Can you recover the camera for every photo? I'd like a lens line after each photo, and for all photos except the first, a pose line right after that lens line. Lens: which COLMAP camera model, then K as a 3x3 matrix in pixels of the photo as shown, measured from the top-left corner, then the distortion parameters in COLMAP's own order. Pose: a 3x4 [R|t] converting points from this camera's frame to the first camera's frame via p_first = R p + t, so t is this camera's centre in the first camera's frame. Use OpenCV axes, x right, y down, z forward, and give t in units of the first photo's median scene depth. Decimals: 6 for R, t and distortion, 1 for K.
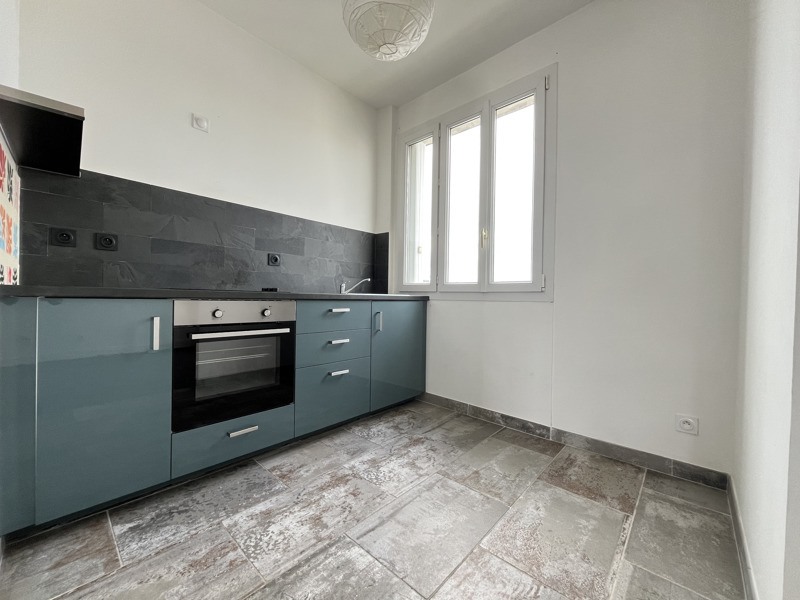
lens RADIAL K [[319.9, 0, 400.0], [0, 319.9, 300.0], [0, 0, 1]] dist [-0.000341, -0.000283]
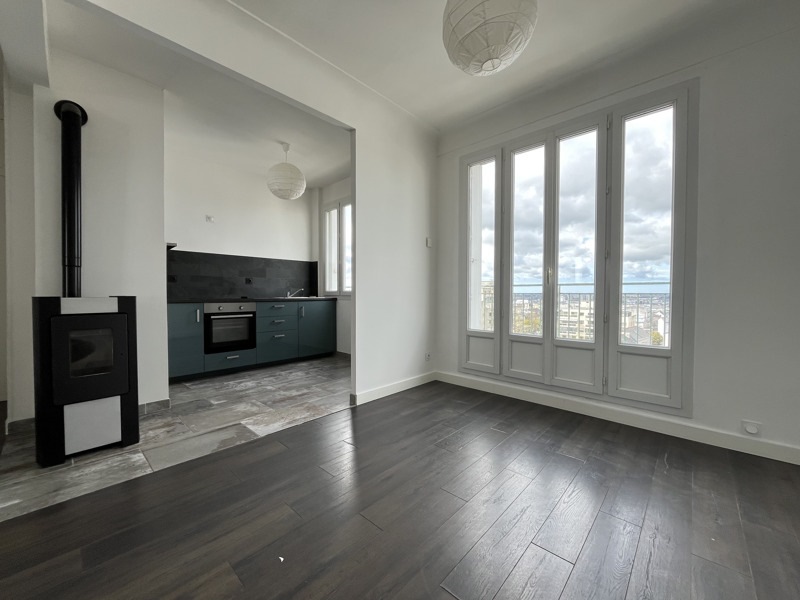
lens RADIAL K [[319.9, 0, 400.0], [0, 319.9, 300.0], [0, 0, 1]] dist [-0.000341, -0.000283]
pose [[0.999807, -0.017178, -0.009501, 0.738701], [0.017282, 0.999791, 0.010934, -0.021266], [0.009311, -0.011097, 0.999895, -1.282688]]
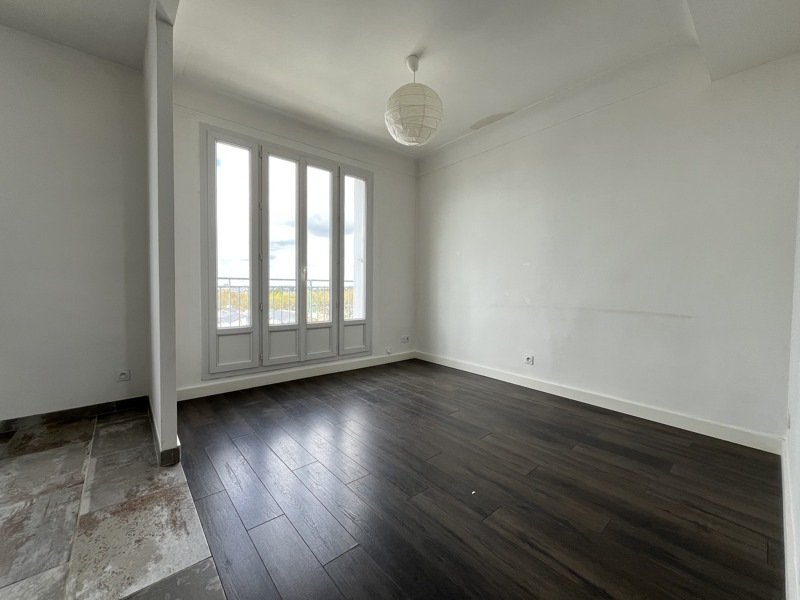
lens RADIAL K [[321.0, 0, 400.0], [0, 321.0, 300.0], [0, 0, 1]] dist [-0.009784, -0.000406]
pose [[0.112604, -0.054630, 0.992137, -0.438607], [0.005394, 0.998506, 0.054369, -0.048519], [-0.993625, -0.000771, 0.112731, -0.482979]]
